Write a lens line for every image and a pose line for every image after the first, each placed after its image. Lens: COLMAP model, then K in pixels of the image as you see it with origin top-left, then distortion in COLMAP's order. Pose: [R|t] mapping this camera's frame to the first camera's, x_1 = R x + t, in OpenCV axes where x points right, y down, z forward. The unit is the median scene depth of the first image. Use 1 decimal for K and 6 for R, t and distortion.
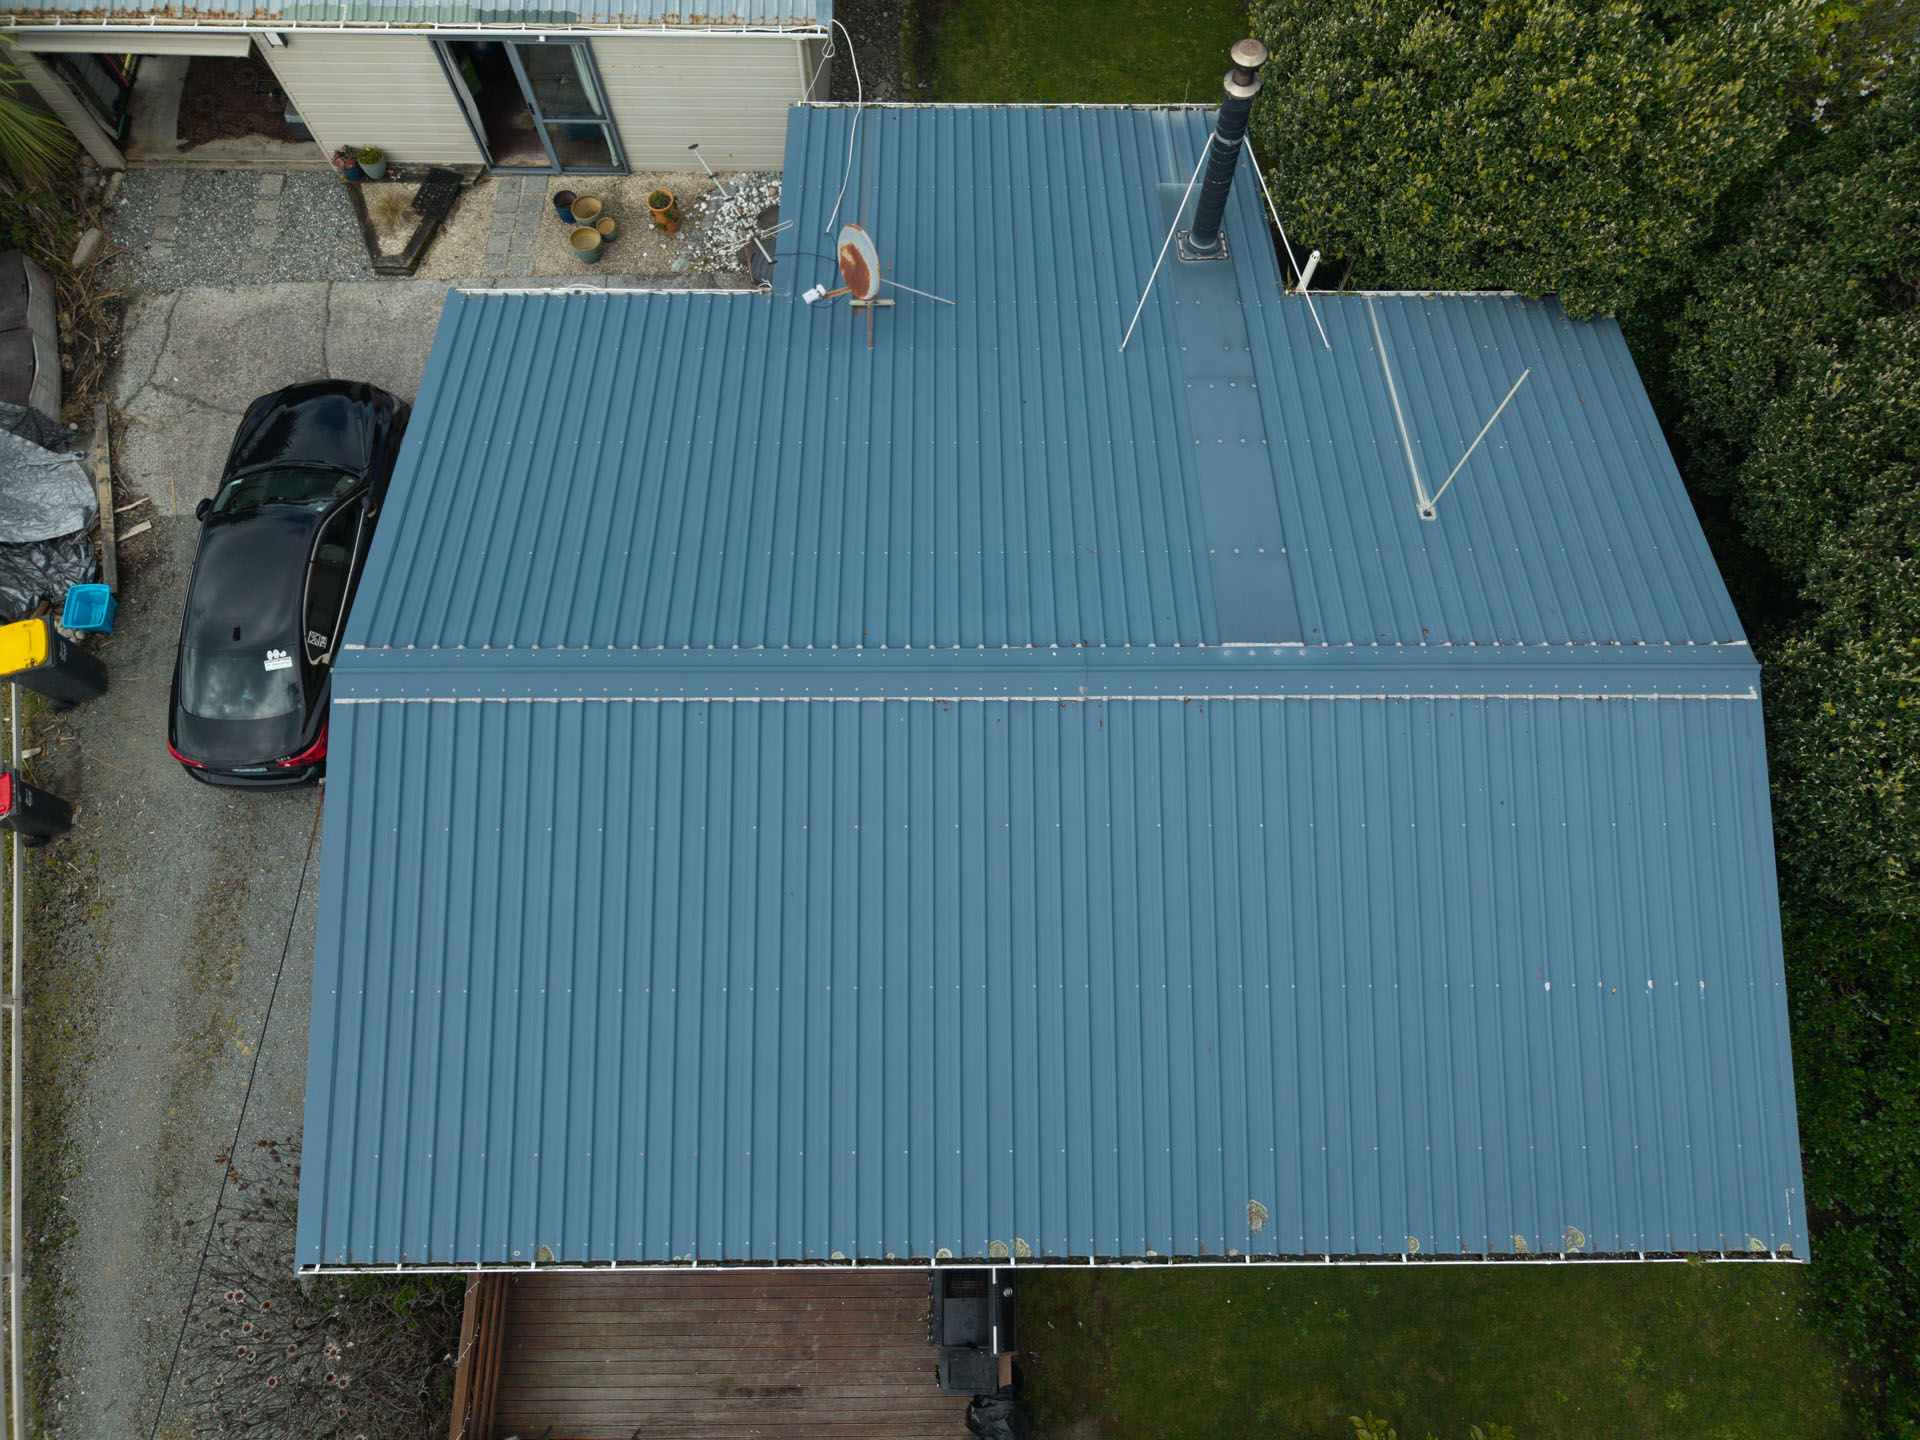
lens RADIAL K [[1284.3, 0, 967.8], [0, 1284.3, 719.7], [0, 0, 1]] dist [0.008031, -0.002246]
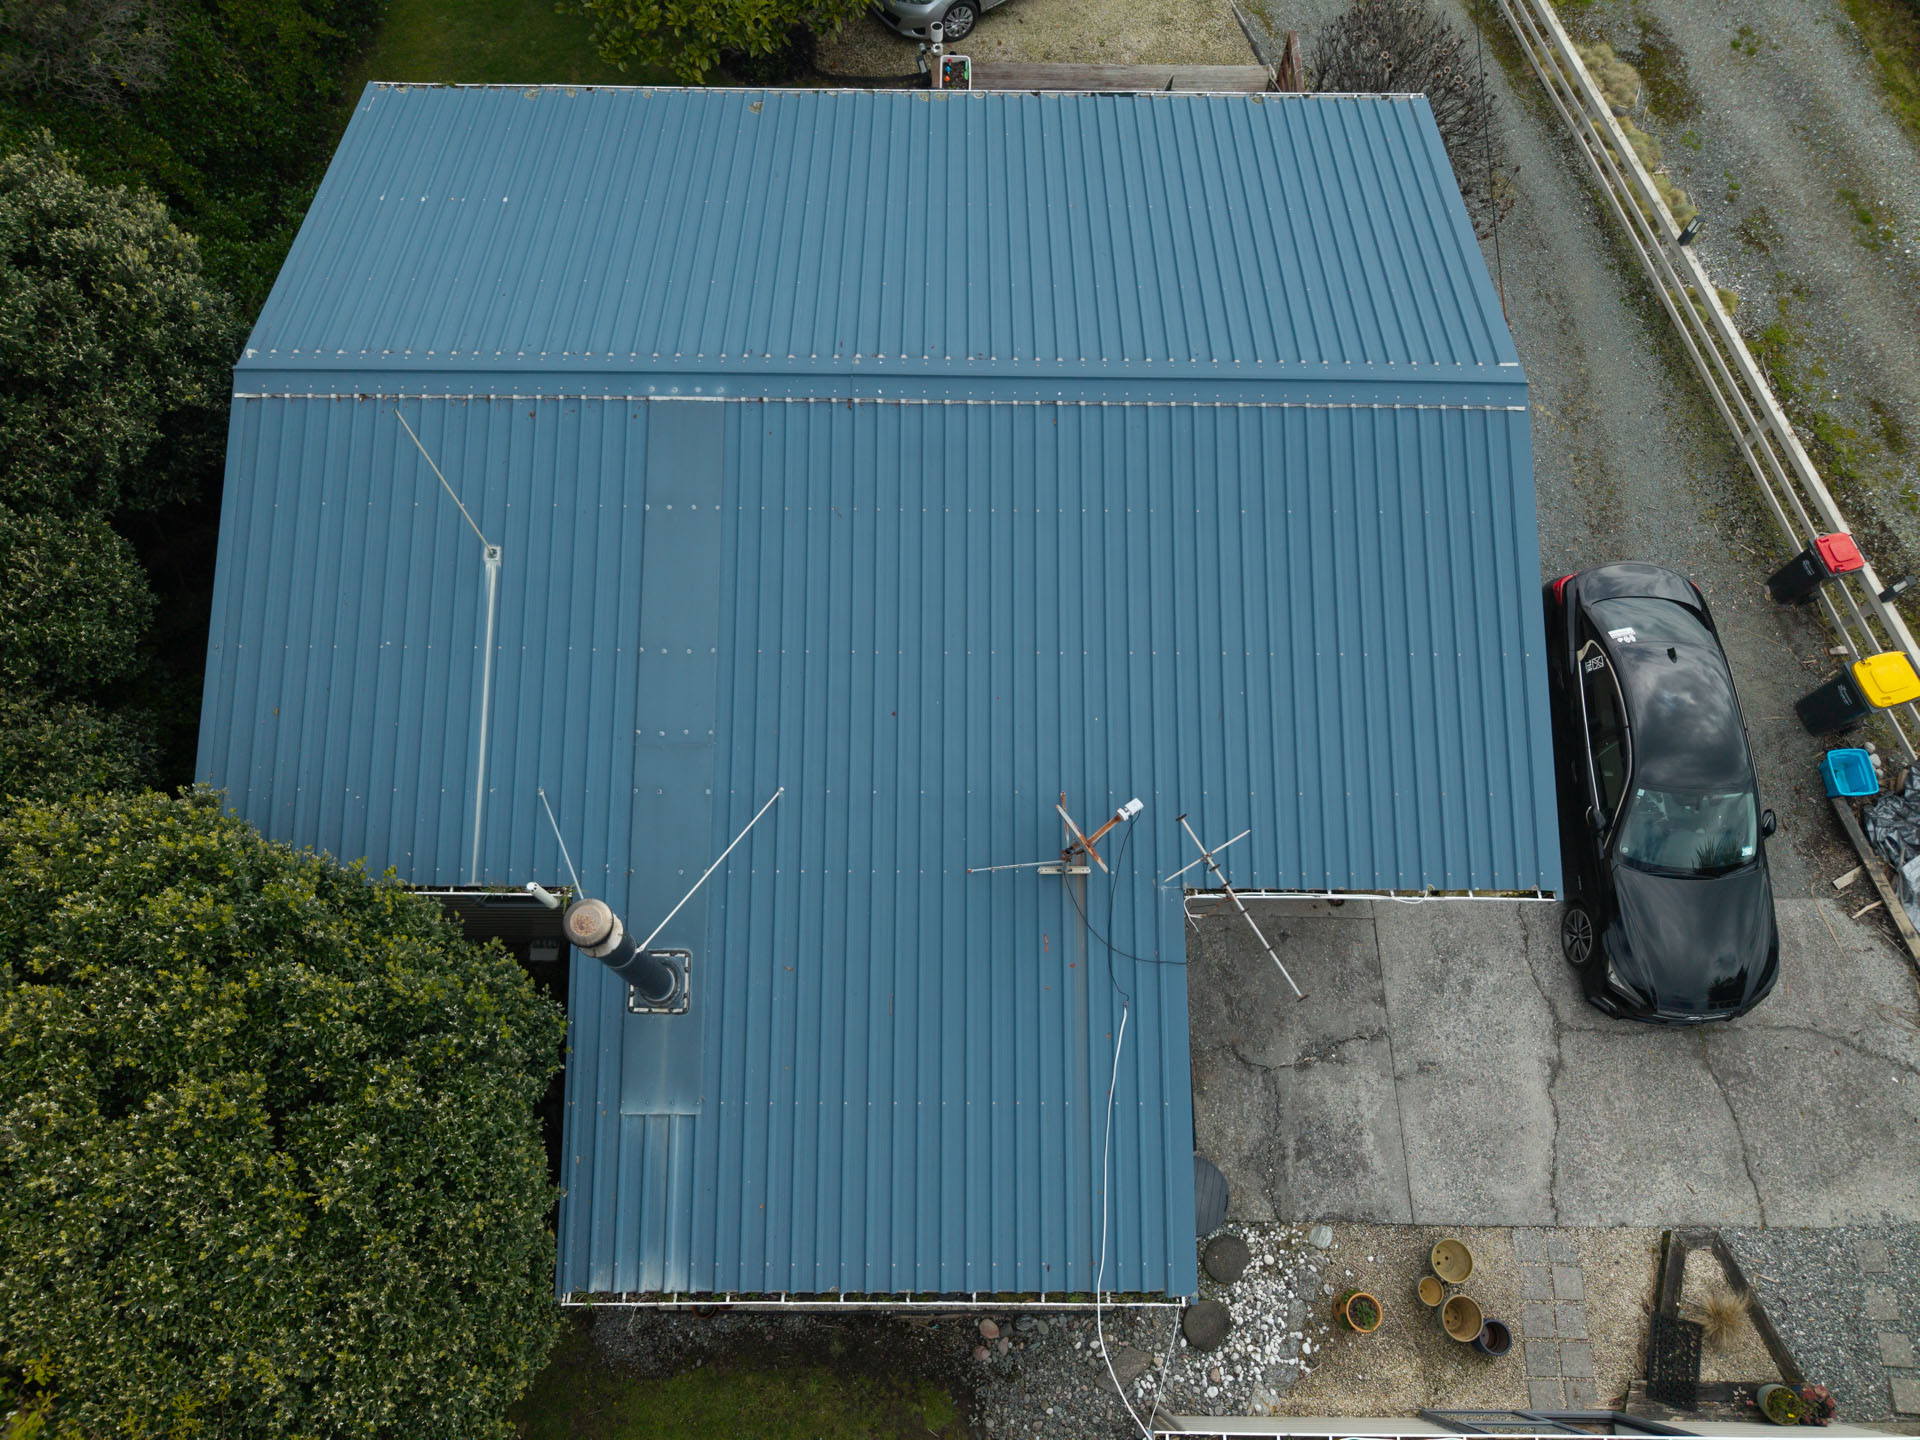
lens RADIAL K [[1284.3, 0, 969.6], [0, 1284.3, 711.7], [0, 0, 1]] dist [0.008031, -0.002246]
pose [[-0.999677, -0.015595, -0.020077, 0.005921], [-0.001460, -0.753230, 0.657756, -0.668820], [-0.025380, 0.657572, 0.752964, 0.241083]]
